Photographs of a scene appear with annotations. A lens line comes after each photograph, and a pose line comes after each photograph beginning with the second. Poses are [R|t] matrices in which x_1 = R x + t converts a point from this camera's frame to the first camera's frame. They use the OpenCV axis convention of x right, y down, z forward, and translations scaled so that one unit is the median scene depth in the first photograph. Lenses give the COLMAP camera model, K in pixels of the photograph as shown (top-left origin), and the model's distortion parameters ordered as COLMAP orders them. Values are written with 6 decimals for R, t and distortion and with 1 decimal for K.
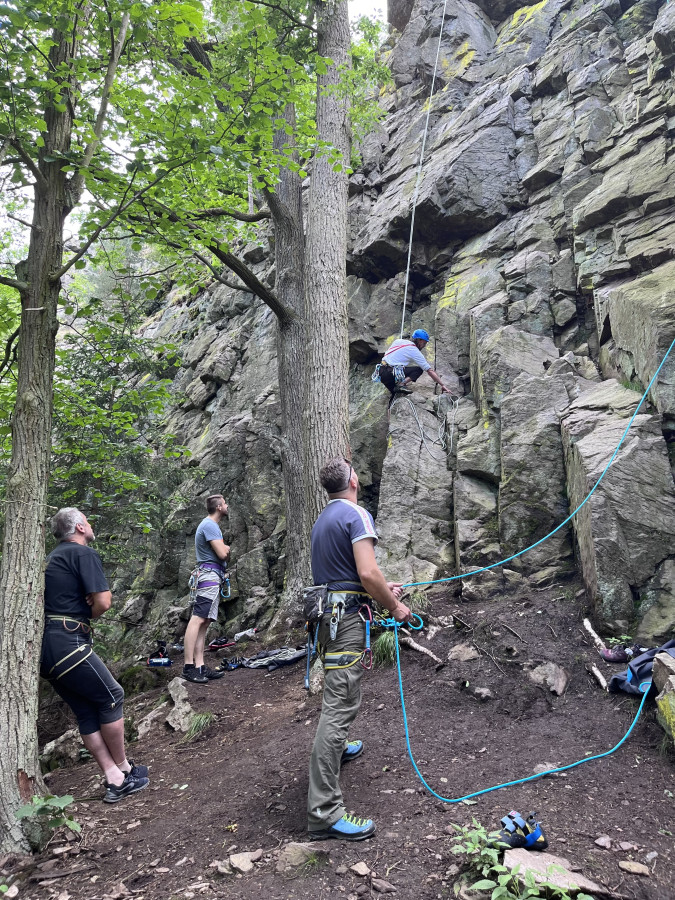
lens RADIAL K [[692.9, 0, 337.1], [0, 692.9, 449.7], [0, 0, 1]] dist [0.044000, -0.009031]
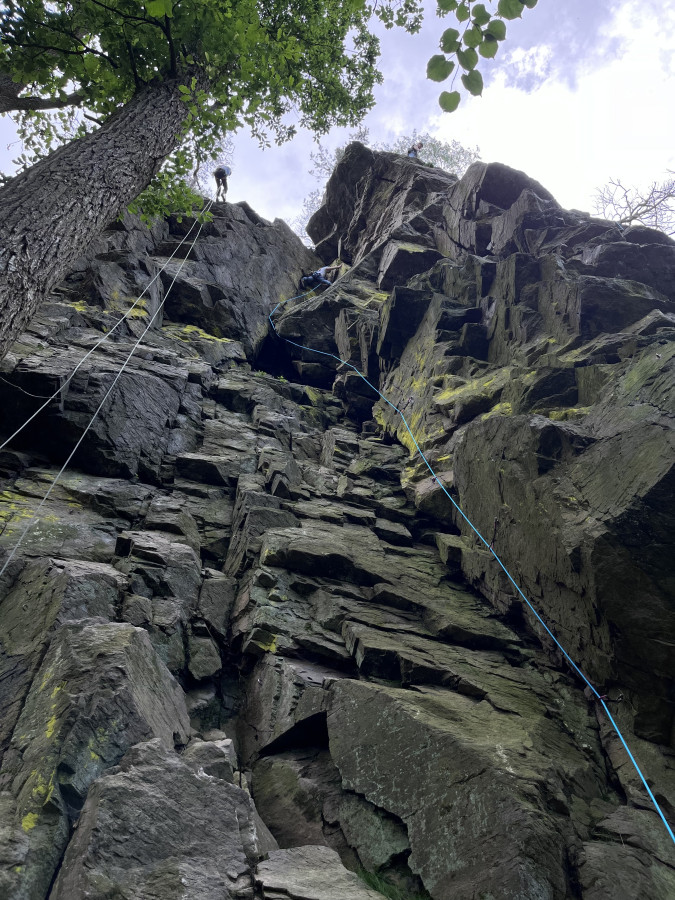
lens RADIAL K [[692.9, 0, 337.1], [0, 692.9, 452.4], [0, 0, 1]] dist [0.044000, -0.009031]
pose [[0.492712, 0.682683, 0.539610, -0.053417], [-0.332473, 0.720745, -0.608267, -0.001489], [-0.804174, 0.120295, 0.582094, 0.507986]]
